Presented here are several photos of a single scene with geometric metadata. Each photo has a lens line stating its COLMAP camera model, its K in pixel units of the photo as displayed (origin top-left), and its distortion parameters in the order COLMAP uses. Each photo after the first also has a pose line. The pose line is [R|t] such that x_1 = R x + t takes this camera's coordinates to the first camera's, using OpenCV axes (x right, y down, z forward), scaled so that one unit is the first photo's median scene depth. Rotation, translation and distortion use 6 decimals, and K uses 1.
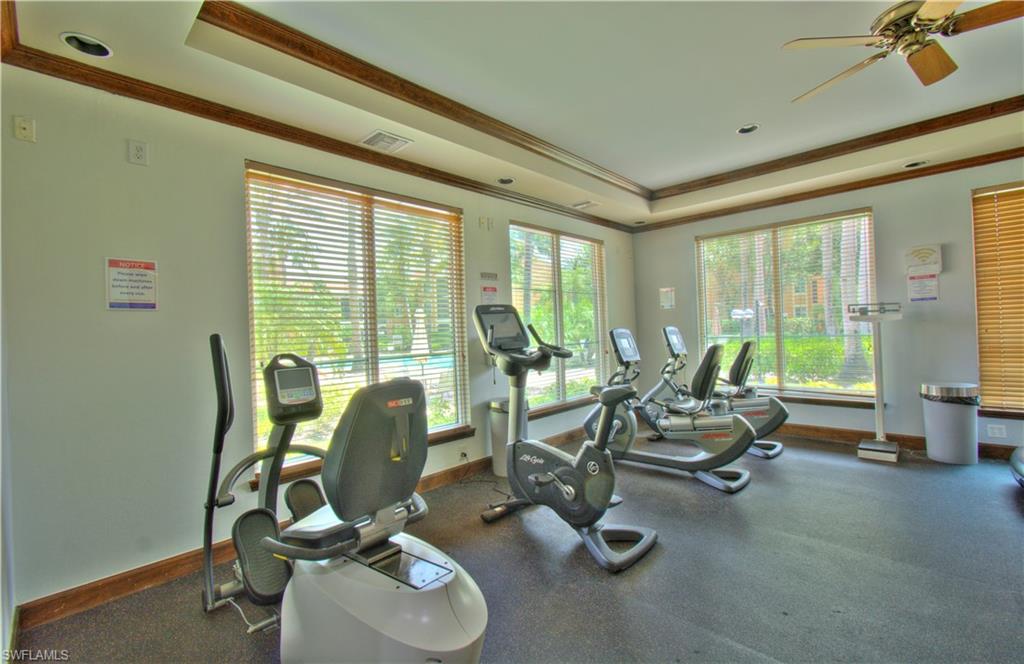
lens RADIAL K [[443.2, 0, 508.0], [0, 443.2, 328.0], [0, 0, 1]] dist [0.005127, 0.000480]
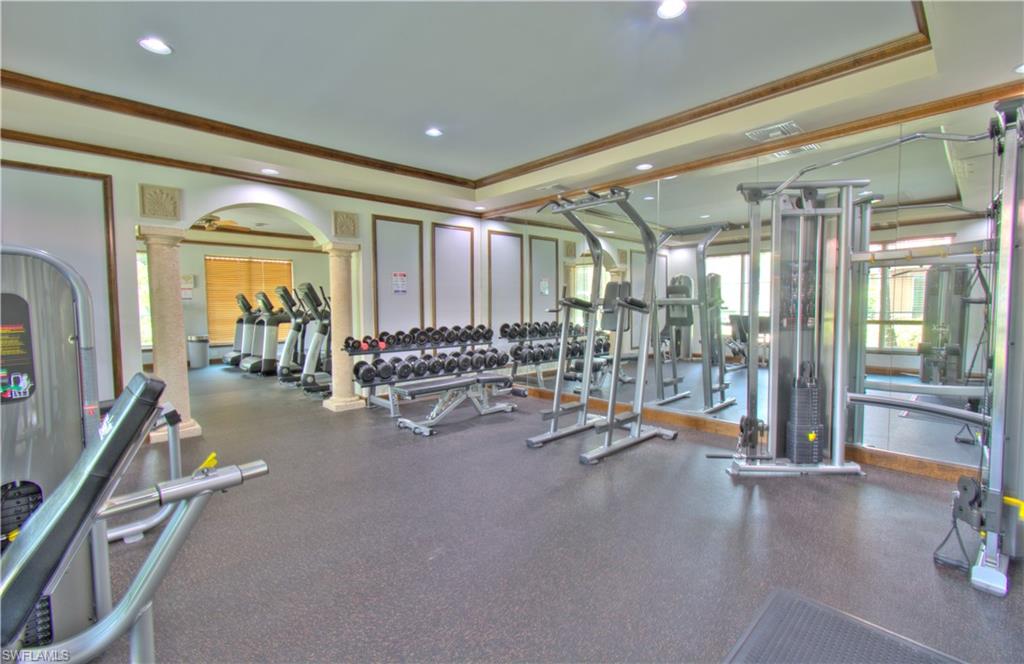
lens RADIAL K [[443.2, 0, 520.7], [0, 443.2, 328.5], [0, 0, 1]] dist [0.005127, 0.000480]
pose [[0.053959, -0.016711, 0.998403, -1.227885], [-0.003395, 0.999851, 0.016919, 0.041389], [-0.998537, -0.004303, 0.053894, -0.803708]]
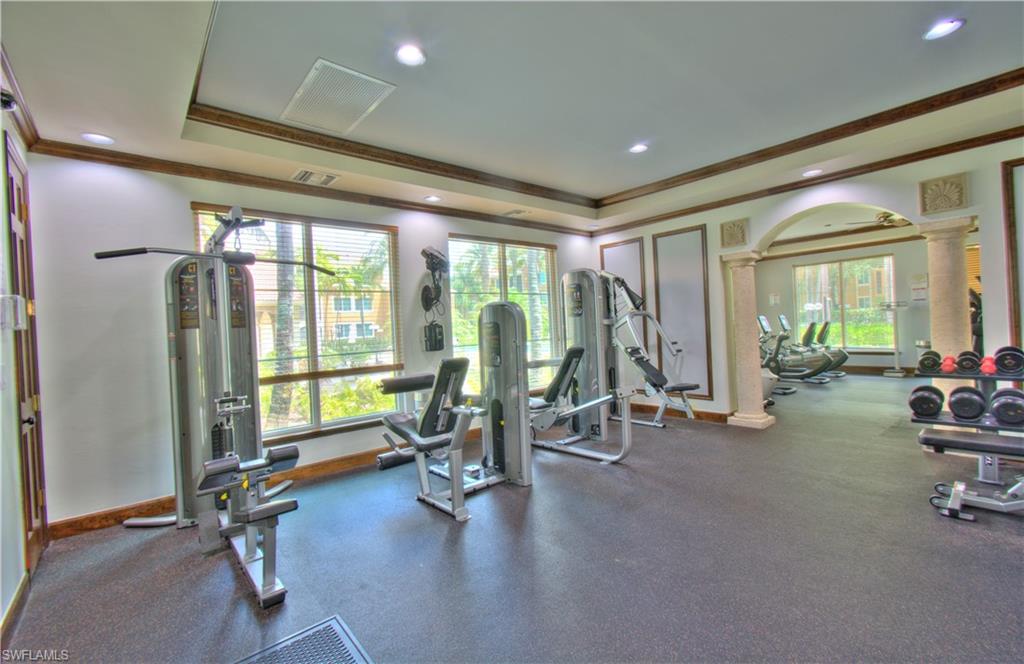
lens RADIAL K [[443.2, 0, 512.4], [0, 443.2, 325.5], [0, 0, 1]] dist [0.005127, 0.000480]
pose [[0.995964, -0.009836, -0.089213, -0.769829], [0.010424, 0.999927, 0.006128, 0.021285], [0.089146, -0.007034, 0.995994, -1.245873]]
